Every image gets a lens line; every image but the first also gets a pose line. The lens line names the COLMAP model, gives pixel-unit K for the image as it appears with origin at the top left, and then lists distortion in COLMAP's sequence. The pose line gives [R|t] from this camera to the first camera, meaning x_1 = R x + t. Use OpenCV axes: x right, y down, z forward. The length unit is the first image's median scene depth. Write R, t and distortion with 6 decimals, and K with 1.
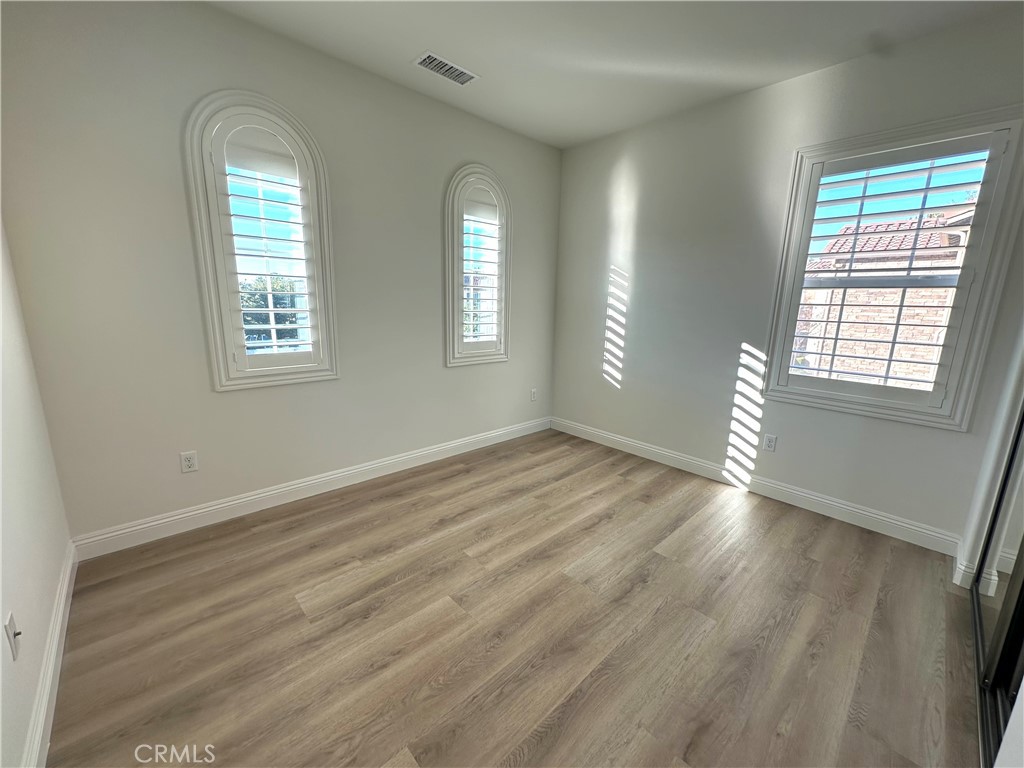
lens RADIAL K [[408.2, 0, 515.0], [0, 408.2, 387.4], [0, 0, 1]] dist [-0.002551, -0.000079]
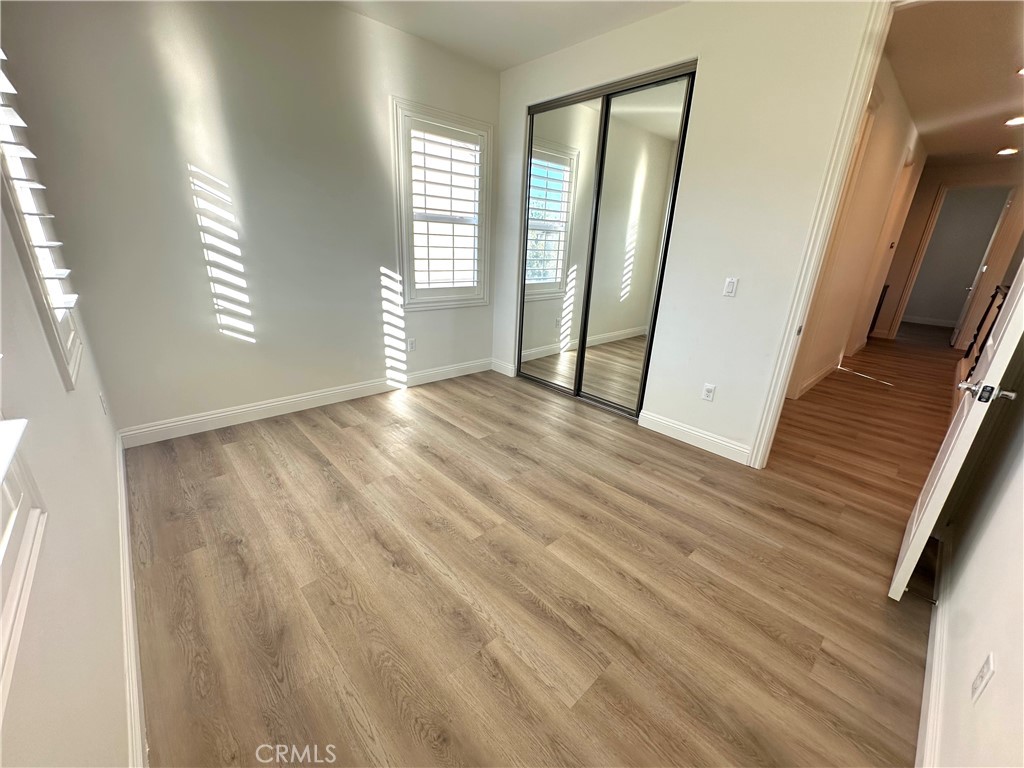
lens RADIAL K [[408.2, 0, 512.7], [0, 408.2, 382.2], [0, 0, 1]] dist [-0.002551, -0.000079]
pose [[0.008208, -0.347371, 0.937692, -0.661302], [0.163259, 0.925607, 0.341465, -0.151466], [-0.986549, 0.150284, 0.064309, 0.654952]]
